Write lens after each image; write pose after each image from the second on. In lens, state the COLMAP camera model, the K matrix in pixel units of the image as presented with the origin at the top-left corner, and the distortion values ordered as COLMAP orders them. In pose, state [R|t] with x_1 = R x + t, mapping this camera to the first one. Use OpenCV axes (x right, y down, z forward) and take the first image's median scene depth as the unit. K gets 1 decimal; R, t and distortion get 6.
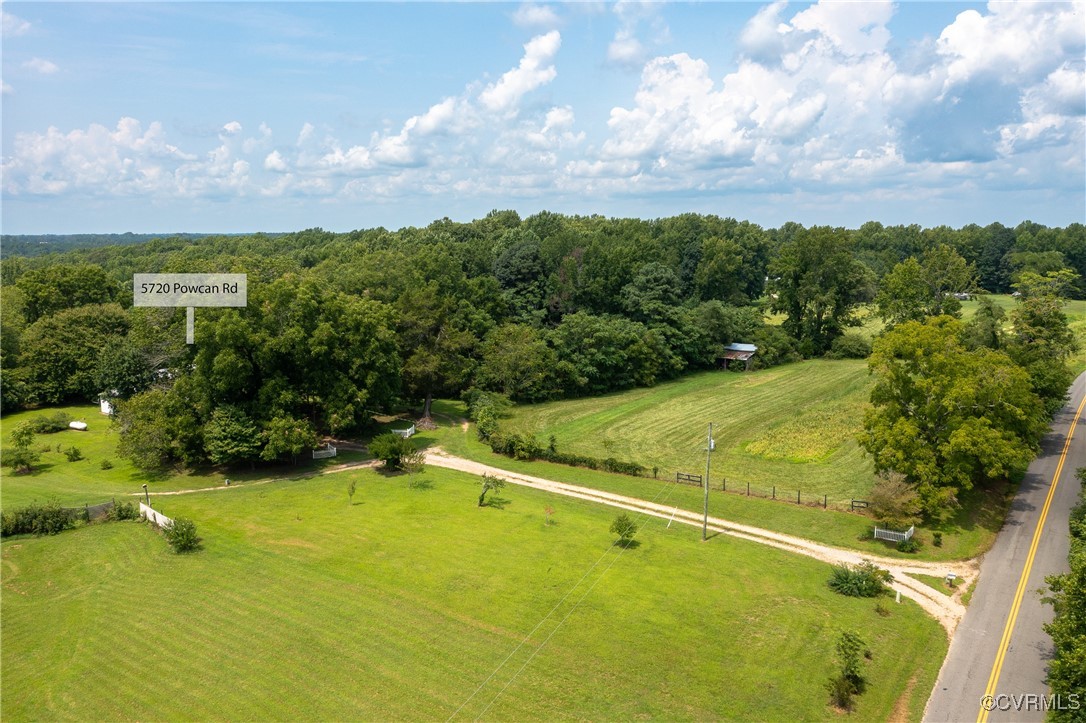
lens RADIAL K [[846.2, 0, 543.0], [0, 846.2, 361.5], [0, 0, 1]] dist [-0.018013, -0.001575]
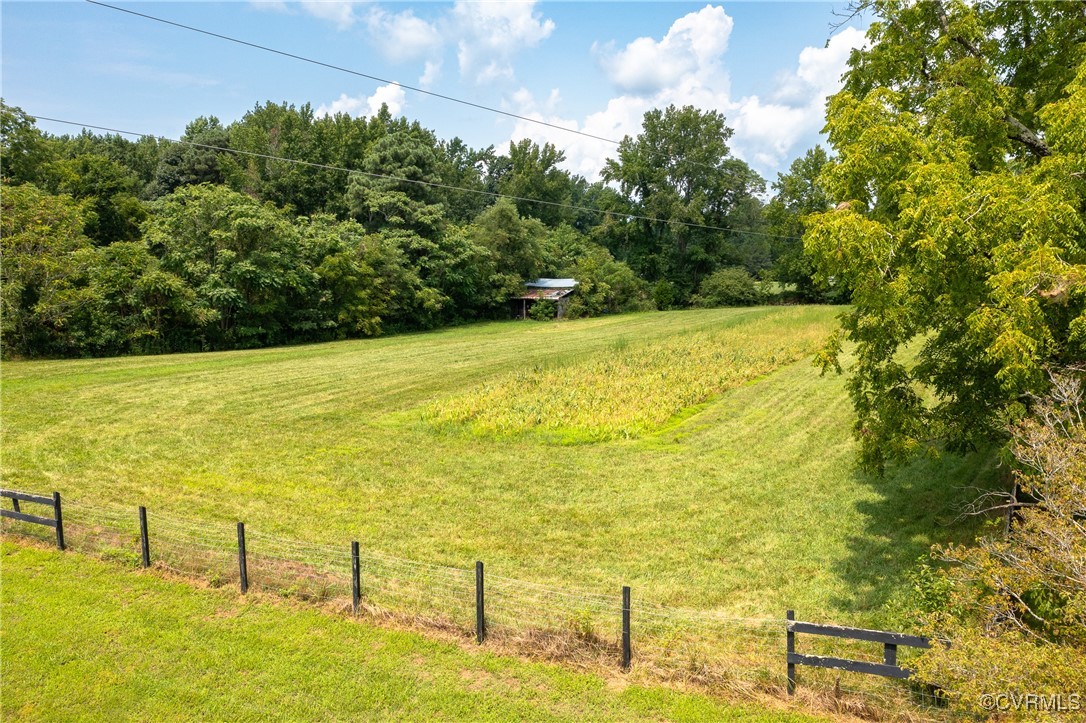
lens RADIAL K [[846.2, 0, 543.0], [0, 846.2, 361.5], [0, 0, 1]] dist [-0.018013, -0.001575]
pose [[0.990652, -0.012138, 0.135876, 0.154721], [0.016940, 0.999270, -0.034243, 0.062475], [-0.135361, 0.036225, 0.990134, 0.436954]]
